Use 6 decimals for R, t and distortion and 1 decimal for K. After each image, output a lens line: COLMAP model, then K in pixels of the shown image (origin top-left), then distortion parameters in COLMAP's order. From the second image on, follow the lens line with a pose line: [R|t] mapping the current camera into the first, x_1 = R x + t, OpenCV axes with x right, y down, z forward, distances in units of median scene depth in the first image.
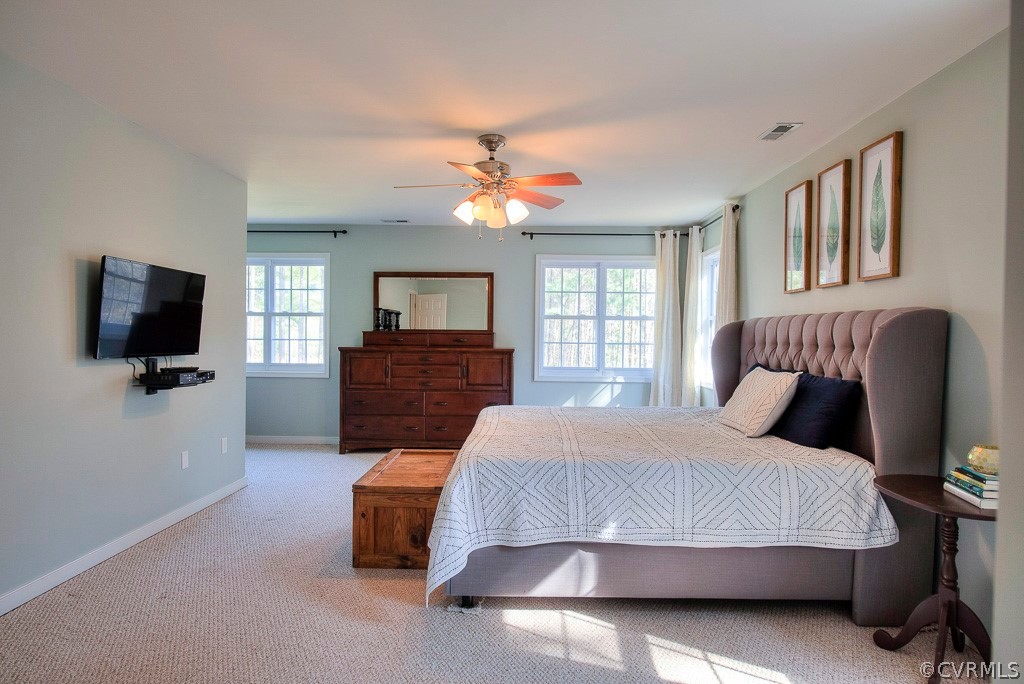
lens RADIAL K [[596.7, 0, 512.0], [0, 596.7, 342.0], [0, 0, 1]] dist [-0.002486, -0.000300]
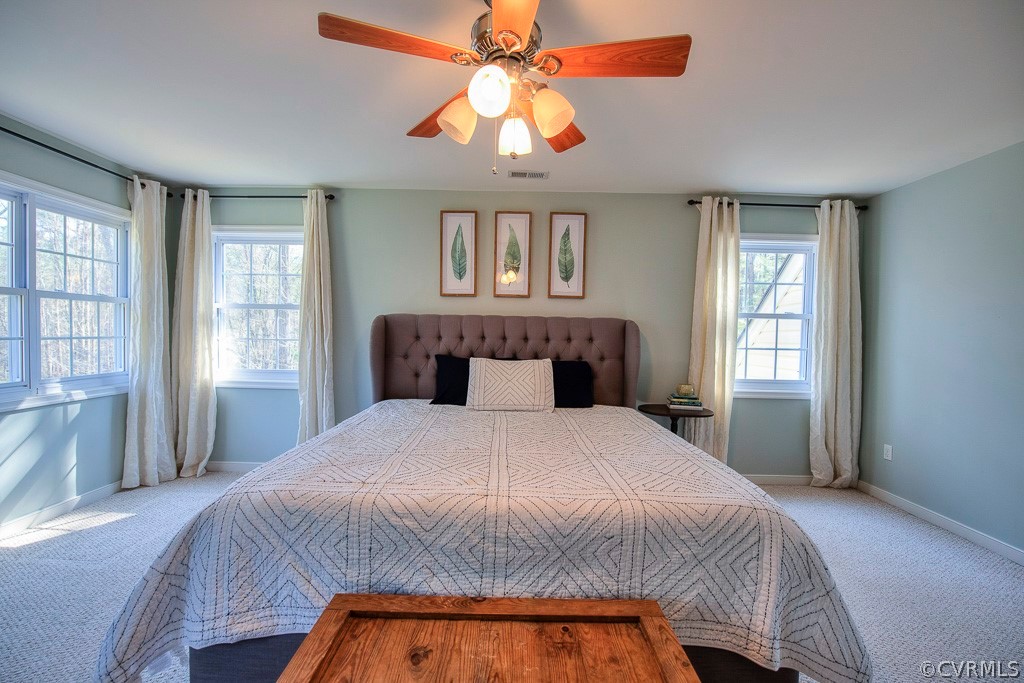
lens RADIAL K [[406.2, 0, 510.2], [0, 406.2, 344.5], [0, 0, 1]] dist [-0.009495, -0.003641]
pose [[-0.011931, -0.037837, 0.999213, -0.242029], [-0.007270, 0.999261, 0.037752, -0.009489], [-0.999902, -0.006814, -0.012197, 0.569094]]
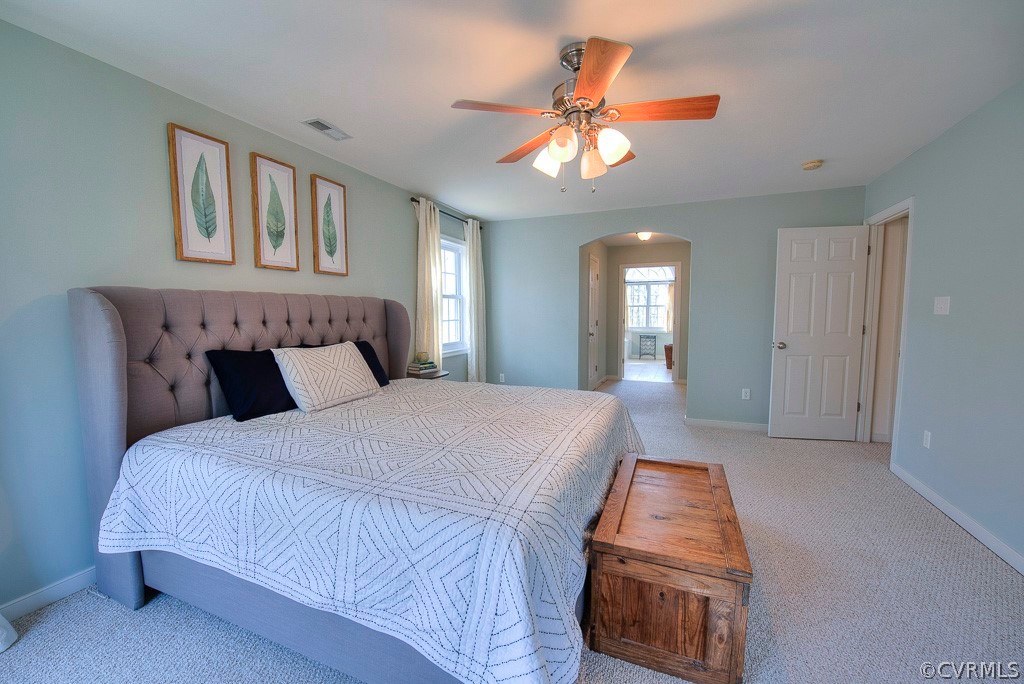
lens RADIAL K [[406.2, 0, 510.2], [0, 406.2, 345.0], [0, 0, 1]] dist [-0.009495, -0.003641]
pose [[-0.928135, -0.041305, 0.369946, -0.089820], [-0.004174, 0.994917, 0.100613, -0.016714], [-0.372221, 0.091839, -0.923589, 0.873146]]
